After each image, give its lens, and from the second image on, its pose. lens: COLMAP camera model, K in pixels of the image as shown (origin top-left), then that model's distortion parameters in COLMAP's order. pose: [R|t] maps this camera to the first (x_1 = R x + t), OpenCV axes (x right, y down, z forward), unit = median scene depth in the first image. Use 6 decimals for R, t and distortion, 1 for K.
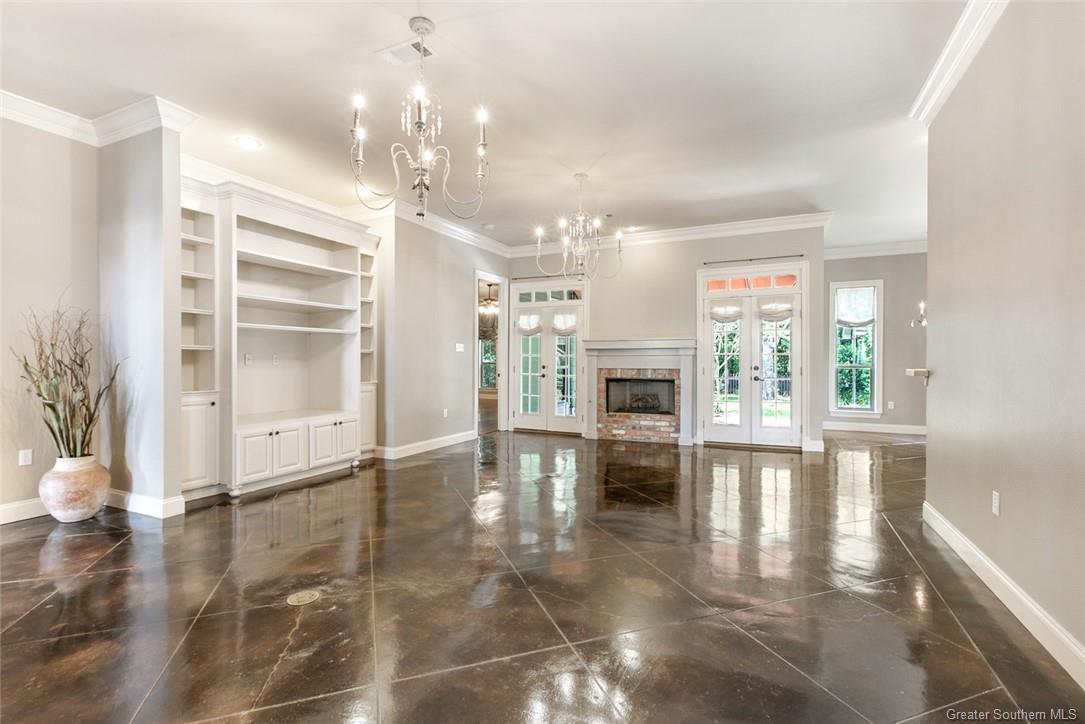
lens RADIAL K [[488.9, 0, 537.9], [0, 488.9, 362.3], [0, 0, 1]] dist [0.010987, -0.000041]
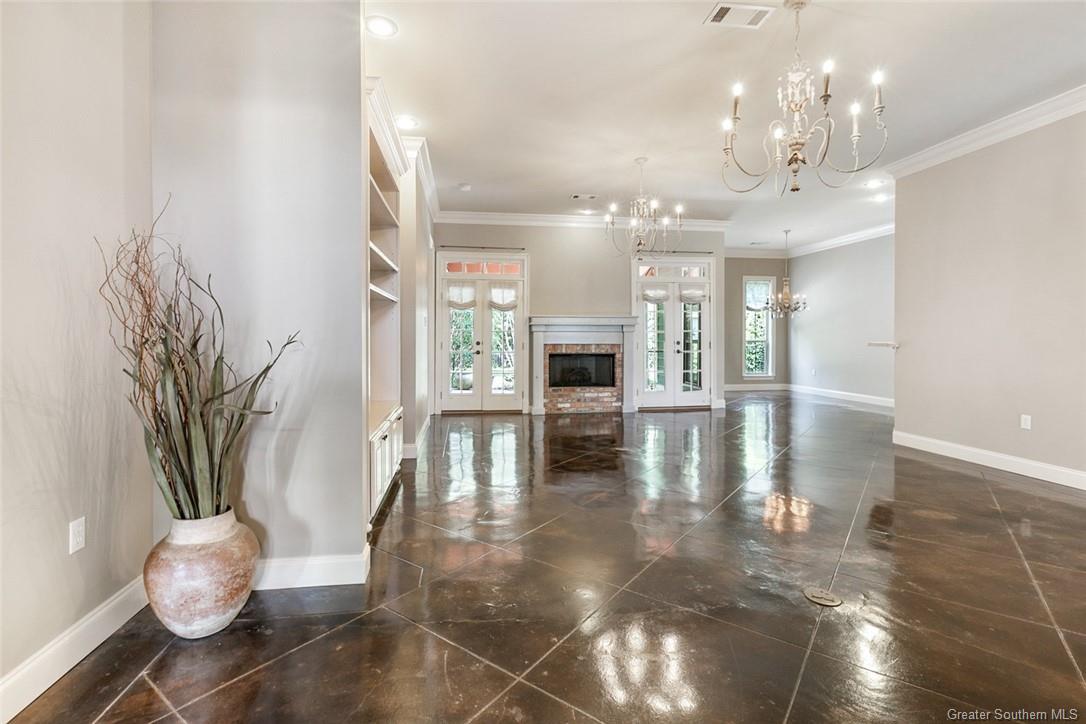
lens RADIAL K [[489.4, 0, 519.1], [0, 489.4, 337.4], [0, 0, 1]] dist [0.010987, -0.000041]
pose [[0.846346, -0.001067, 0.532632, -0.477699], [-0.000215, 0.999997, 0.002345, -0.004082], [-0.532633, -0.002099, 0.846343, 0.178210]]
